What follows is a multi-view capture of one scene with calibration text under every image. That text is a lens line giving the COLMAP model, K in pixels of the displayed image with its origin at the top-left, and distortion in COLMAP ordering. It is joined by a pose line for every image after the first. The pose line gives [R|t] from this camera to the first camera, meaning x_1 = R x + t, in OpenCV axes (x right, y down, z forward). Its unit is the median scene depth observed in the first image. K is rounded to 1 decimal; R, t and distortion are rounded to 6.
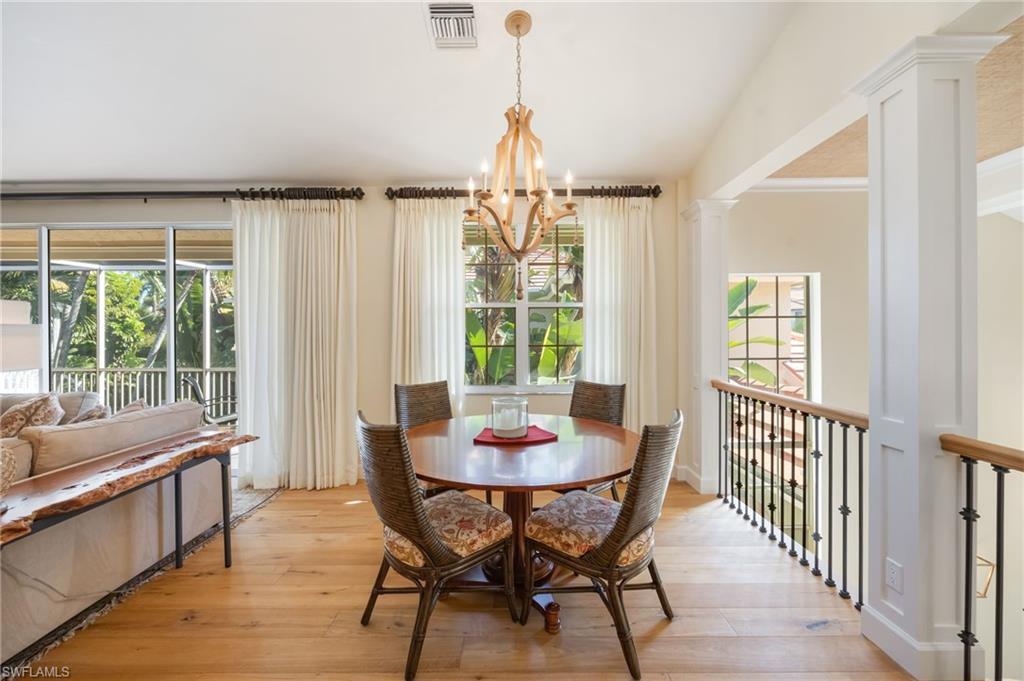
lens RADIAL K [[406.4, 0, 511.0], [0, 406.4, 339.1], [0, 0, 1]] dist [-0.004508, 0.000697]
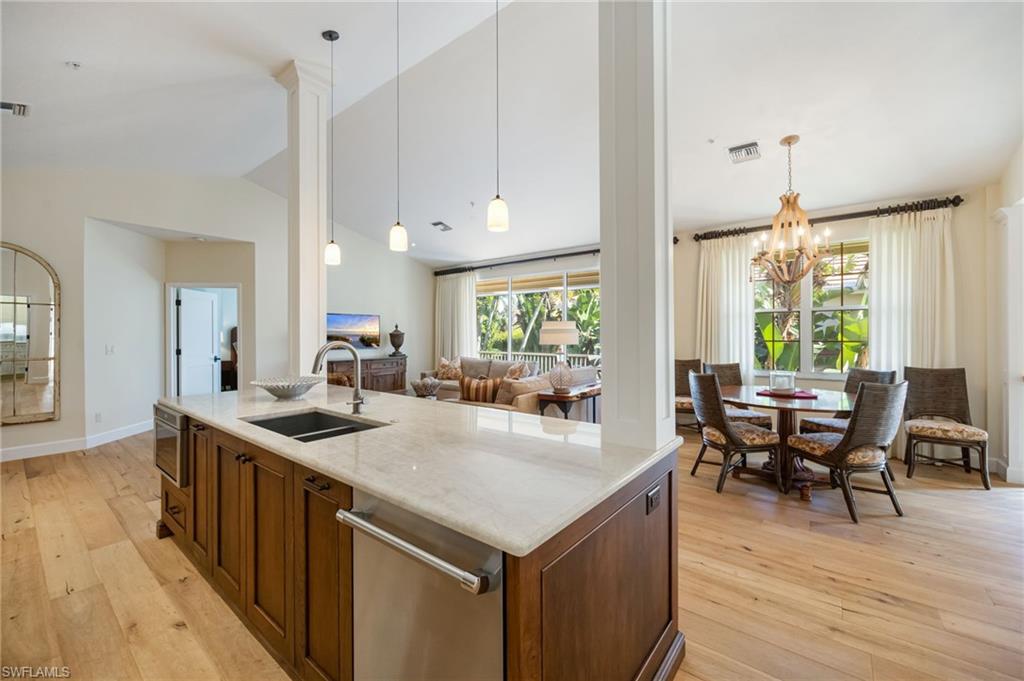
lens RADIAL K [[409.5, 0, 510.3], [0, 409.5, 333.8], [0, 0, 1]] dist [-0.002758, -0.000212]
pose [[0.784813, 0.002627, -0.619727, 0.102357], [-0.006444, 0.999972, -0.003922, 0.005173], [0.619700, 0.007072, 0.784807, -0.632618]]
